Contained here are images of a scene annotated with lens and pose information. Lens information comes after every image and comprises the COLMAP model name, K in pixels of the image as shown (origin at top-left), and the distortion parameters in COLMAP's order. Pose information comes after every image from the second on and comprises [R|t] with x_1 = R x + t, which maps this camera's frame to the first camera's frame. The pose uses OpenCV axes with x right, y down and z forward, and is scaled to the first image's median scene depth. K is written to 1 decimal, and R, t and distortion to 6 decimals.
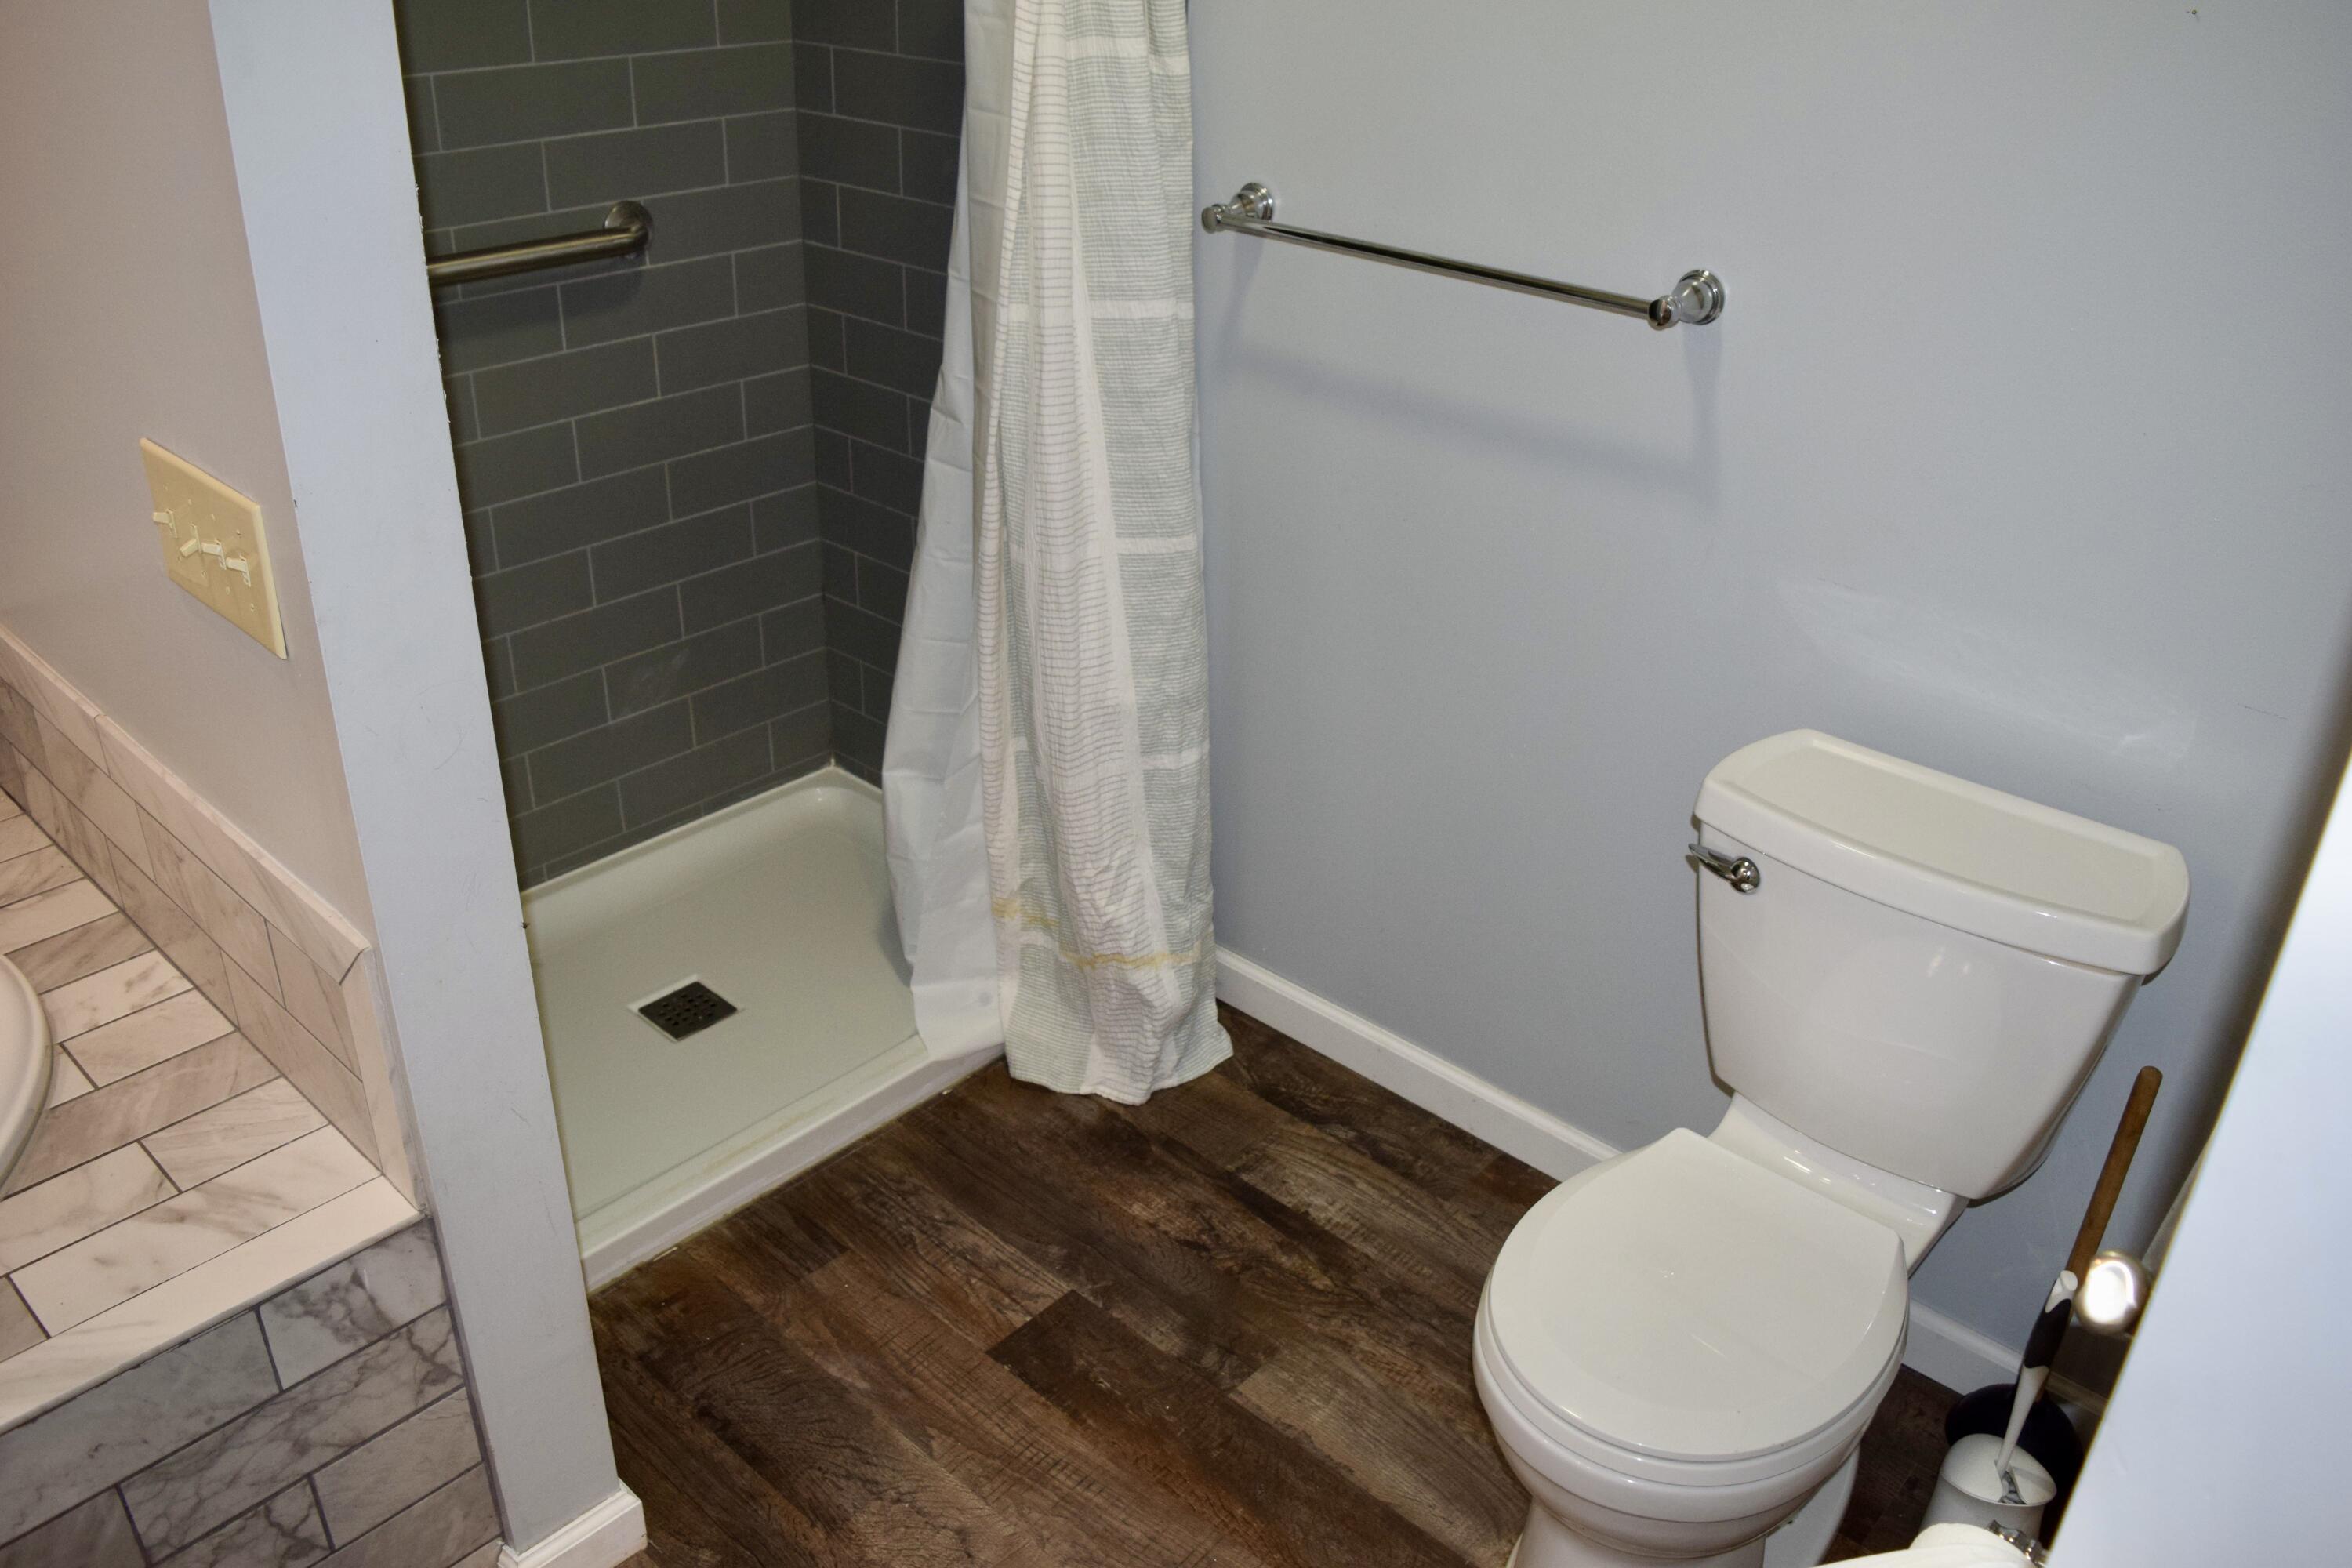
lens RADIAL K [[1839.9, 0, 1171.0], [0, 1839.9, 794.6], [0, 0, 1]] dist [-0.095928, 0.021945]
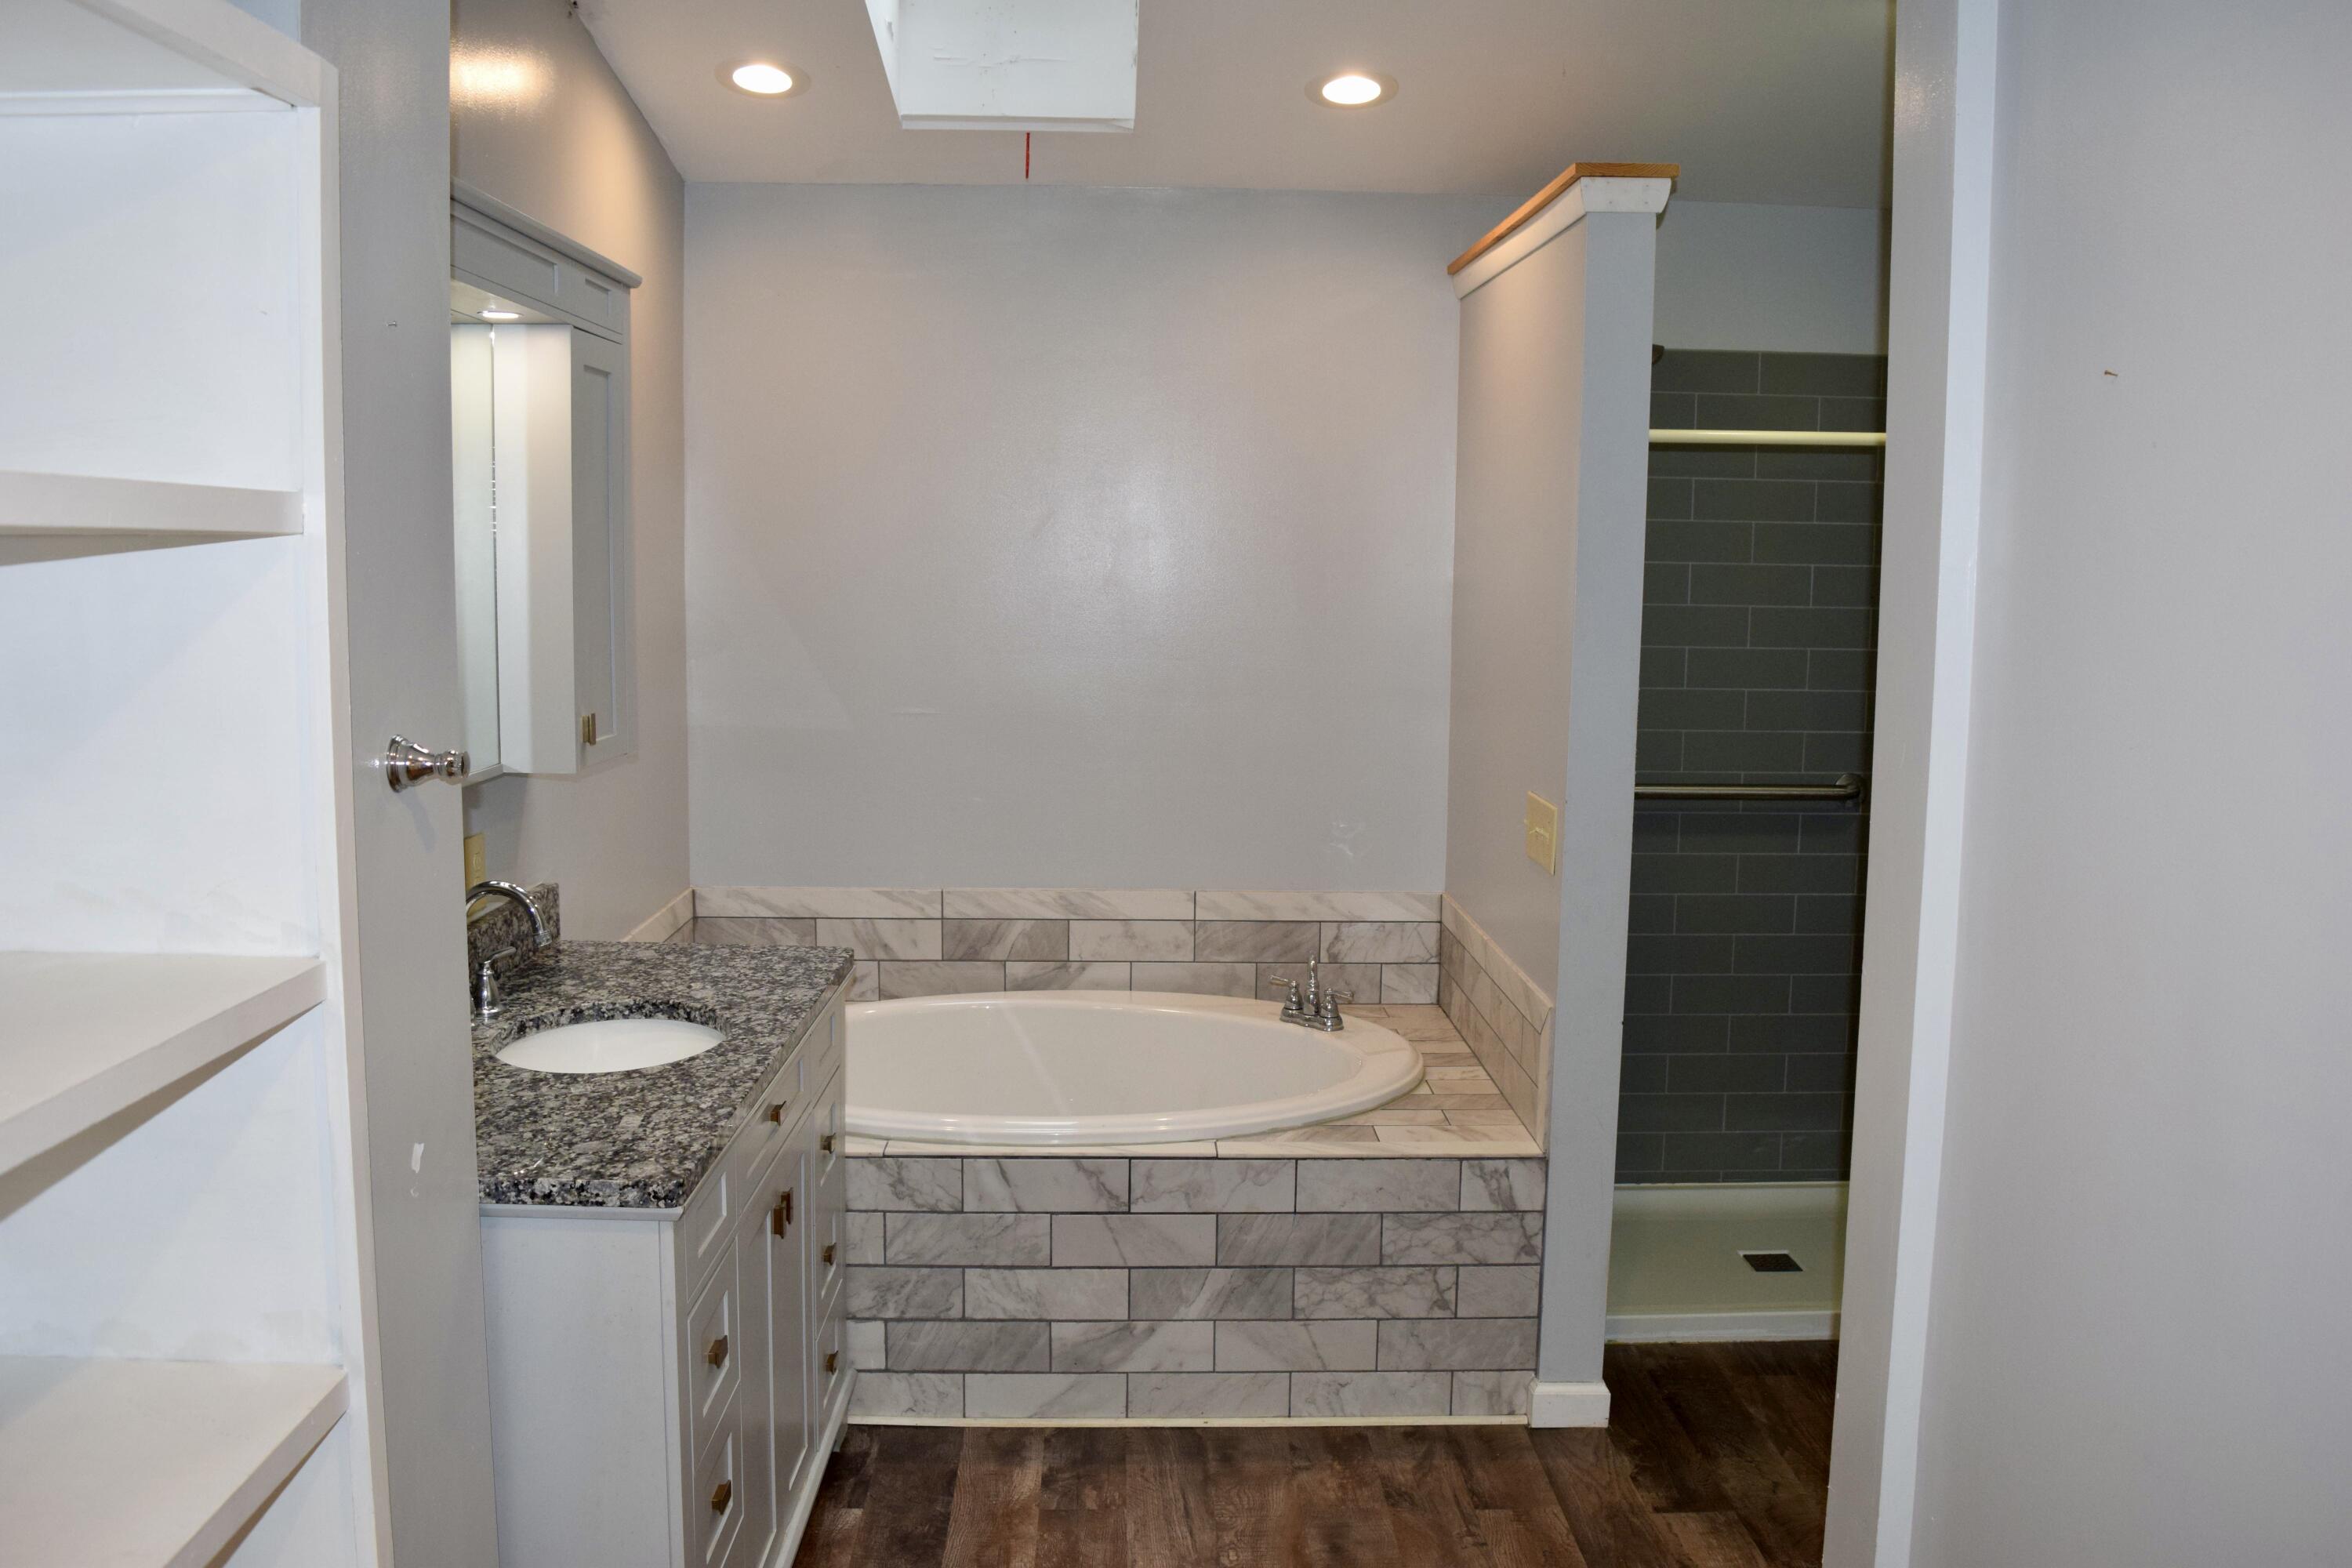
lens RADIAL K [[1839.9, 0, 1172.5], [0, 1839.9, 778.5], [0, 0, 1]] dist [-0.095928, 0.021945]
pose [[0.696833, 0.065970, -0.714193, 0.765981], [-0.332509, 0.912003, -0.240185, 0.481951], [0.635501, 0.404844, 0.657449, -0.843914]]
